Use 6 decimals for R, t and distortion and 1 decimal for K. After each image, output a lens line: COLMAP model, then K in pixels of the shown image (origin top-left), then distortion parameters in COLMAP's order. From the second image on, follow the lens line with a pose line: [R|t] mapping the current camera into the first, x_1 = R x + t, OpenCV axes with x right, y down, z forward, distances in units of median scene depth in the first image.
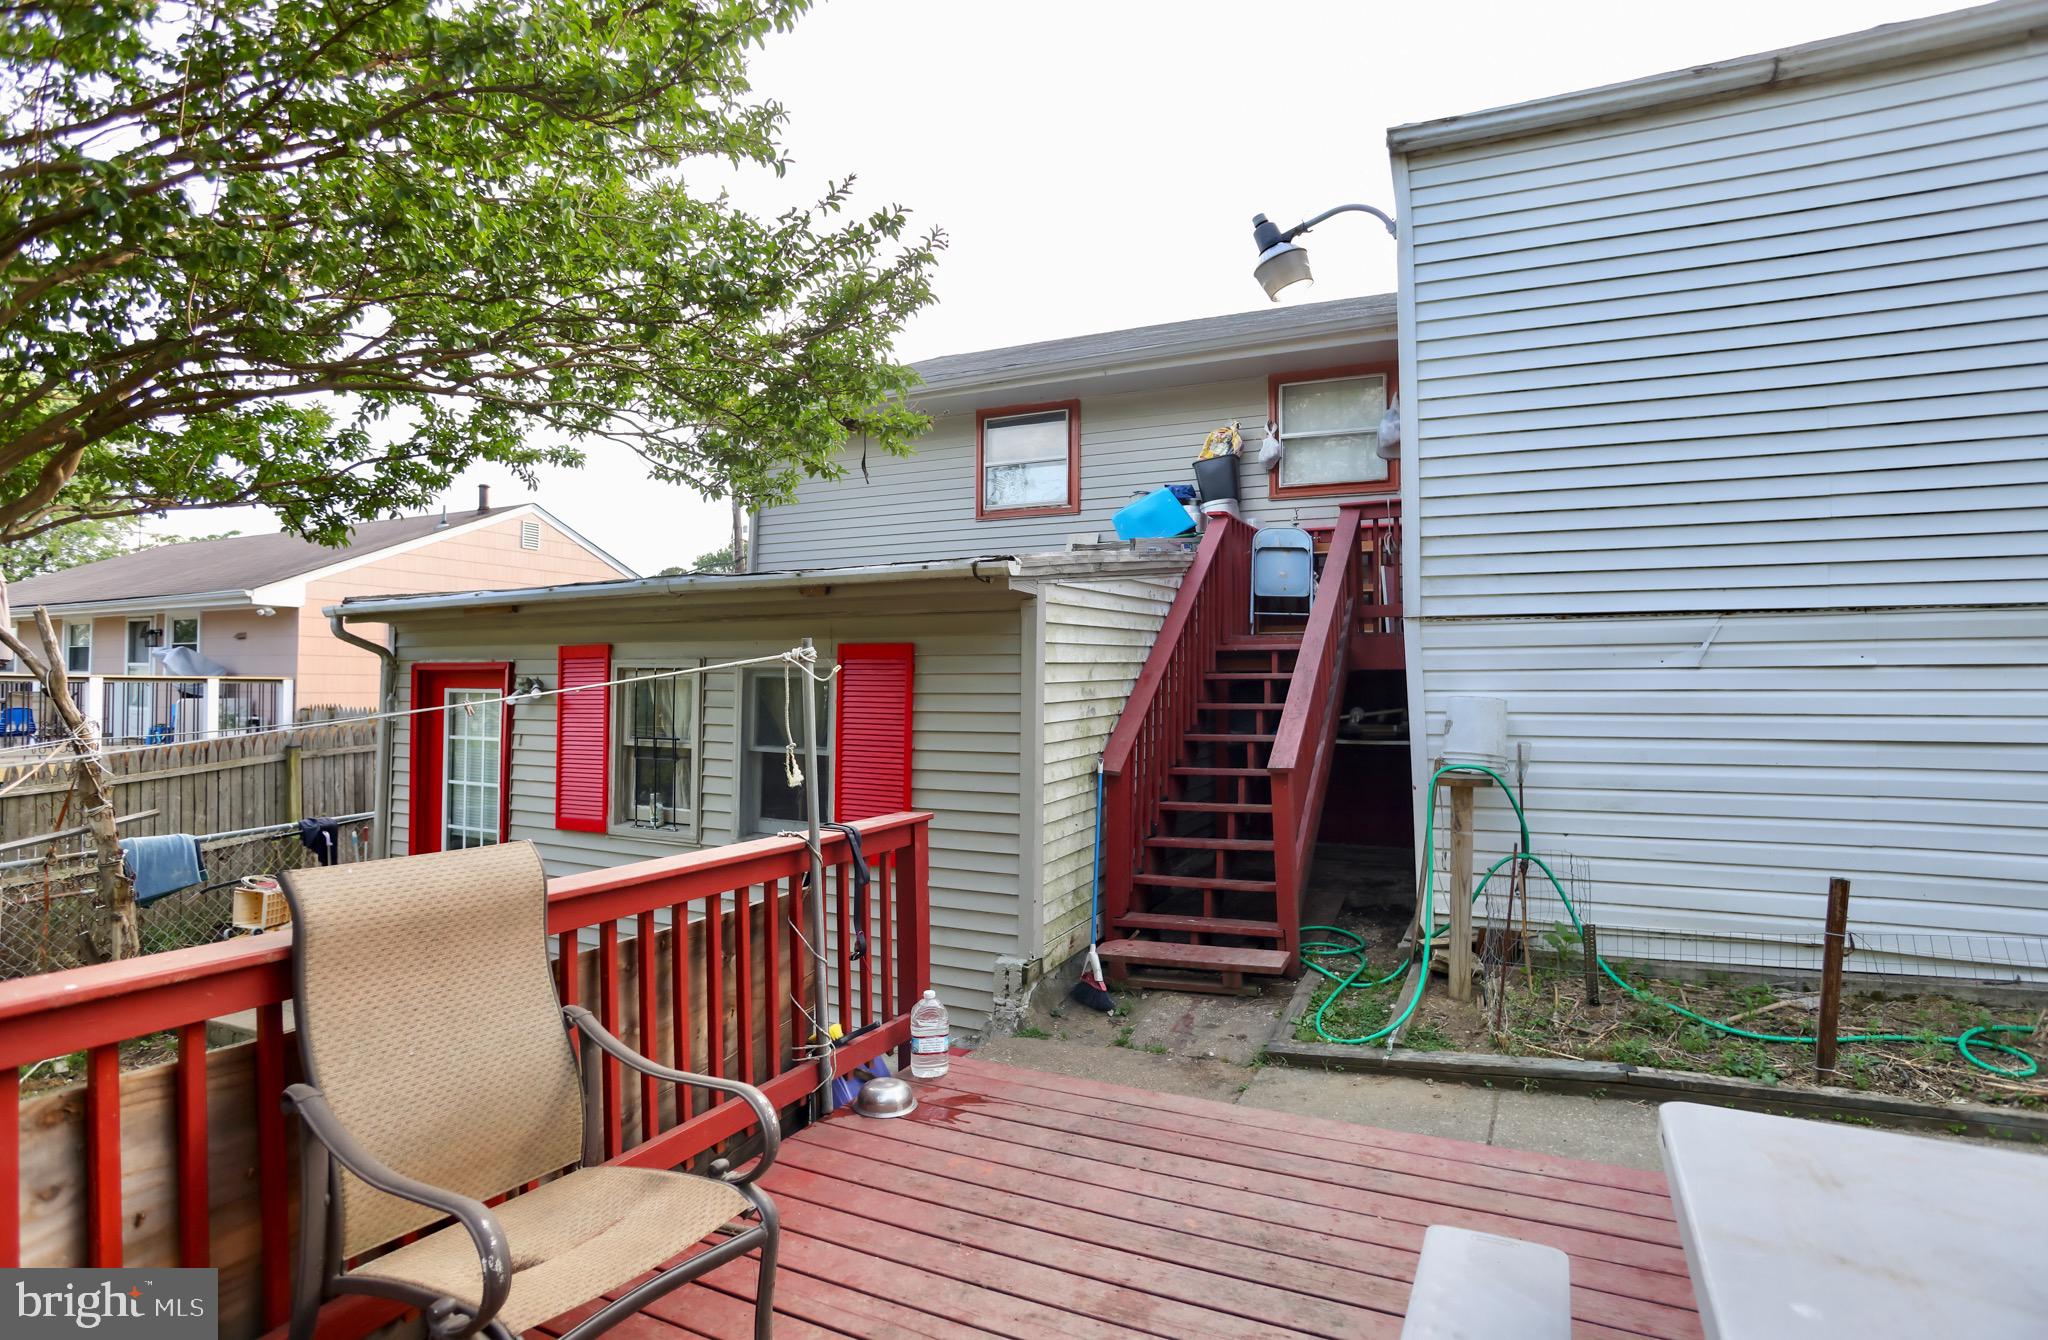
lens RADIAL K [[990.5, 0, 1024.0], [0, 990.5, 670.0], [0, 0, 1]] dist [-0.032243, 0.000087]
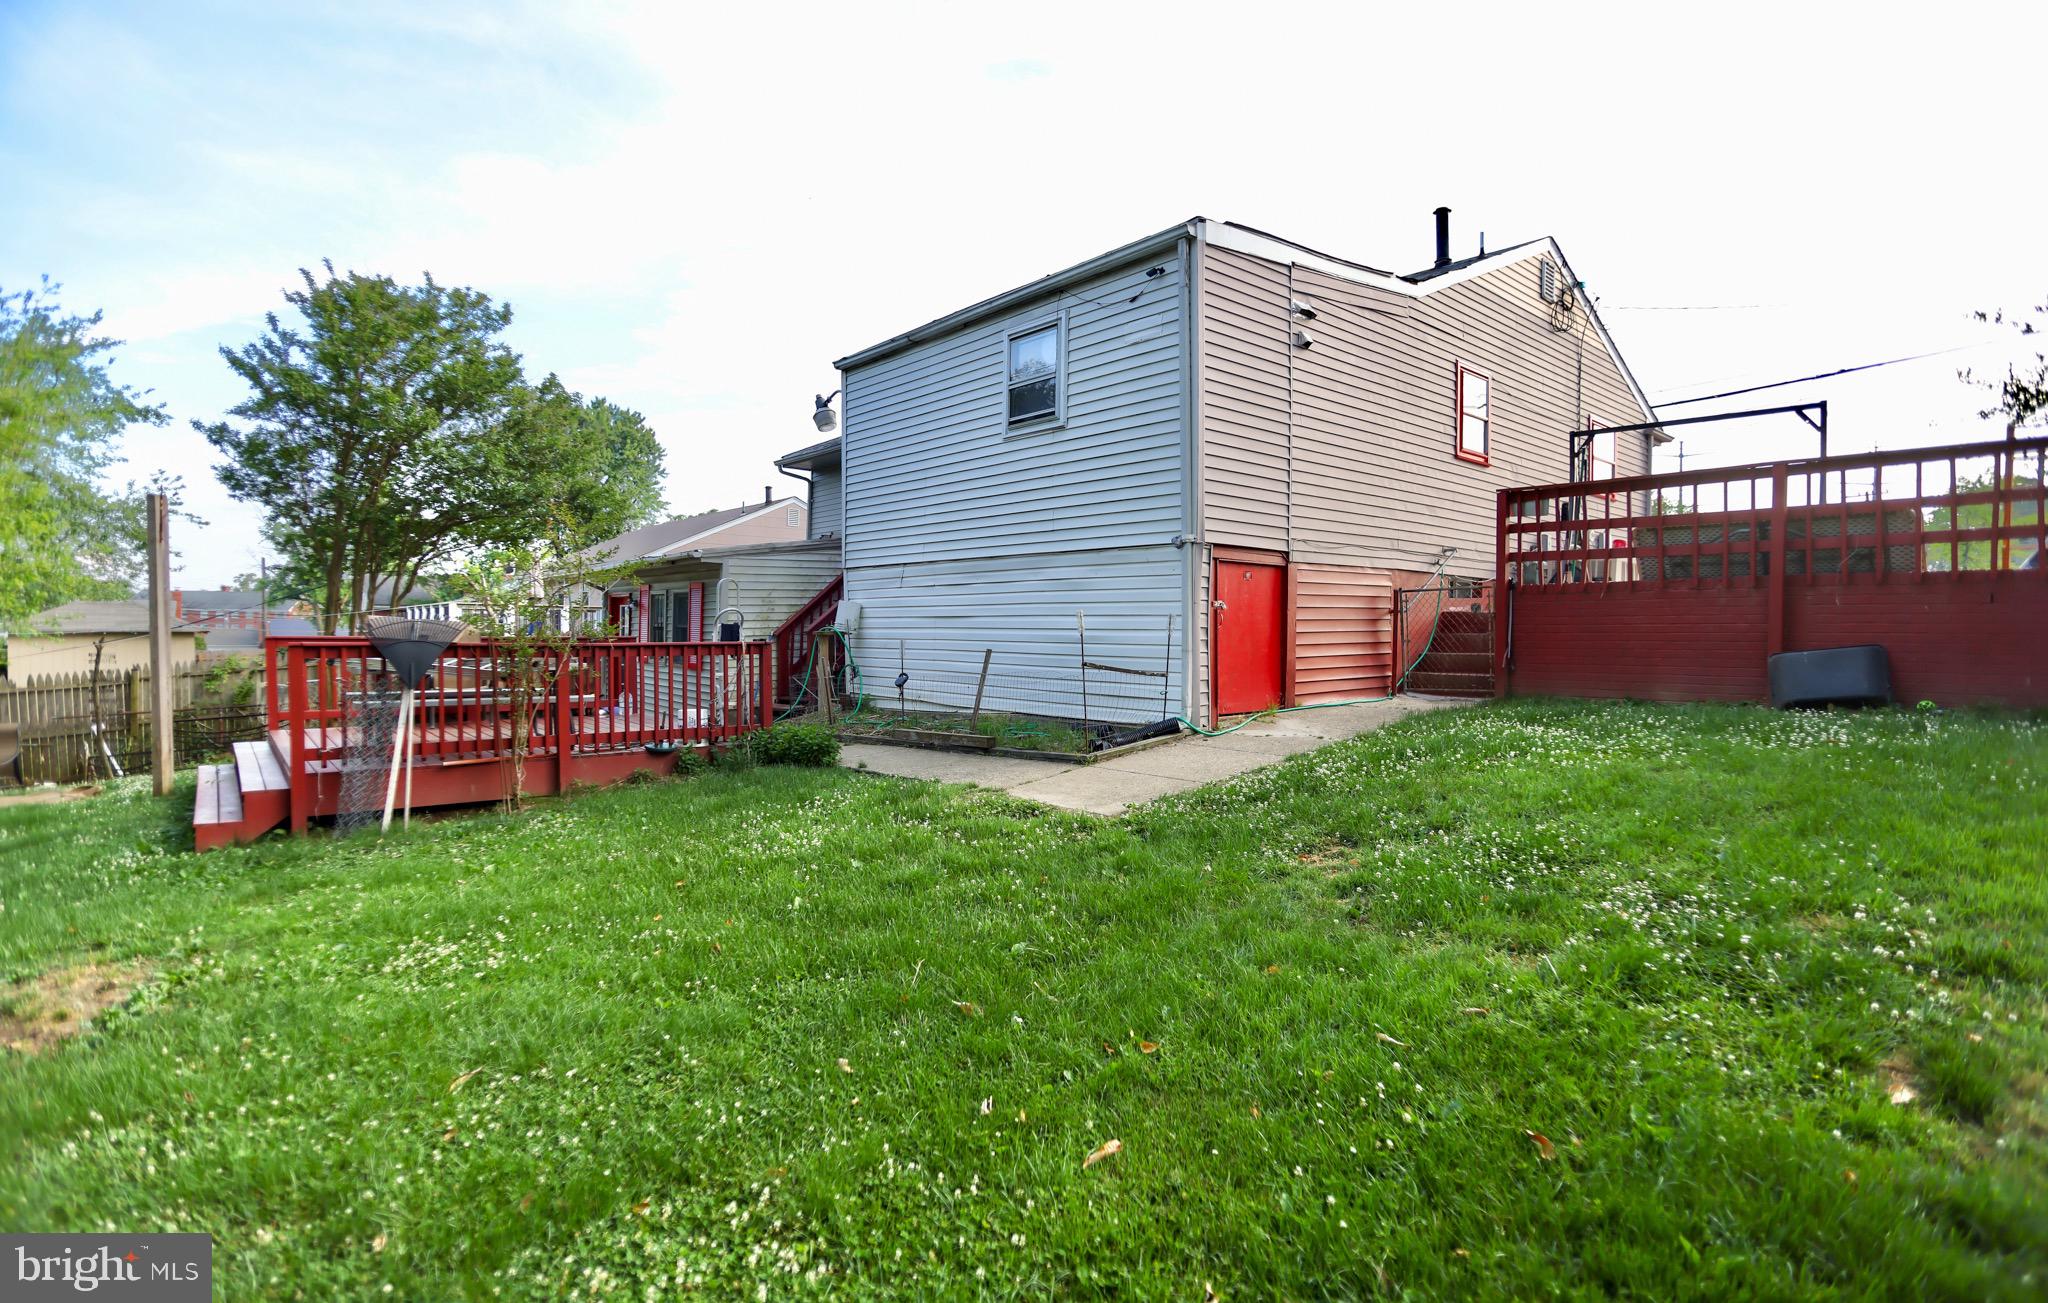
lens RADIAL K [[965.3, 0, 1024.0], [0, 965.3, 651.5], [0, 0, 1]] dist [-0.002265, 0.000289]
pose [[0.908686, 0.013865, -0.417249, 1.654033], [0.004350, 0.999080, 0.042672, 0.047626], [0.417457, -0.040591, 0.907790, -0.894717]]
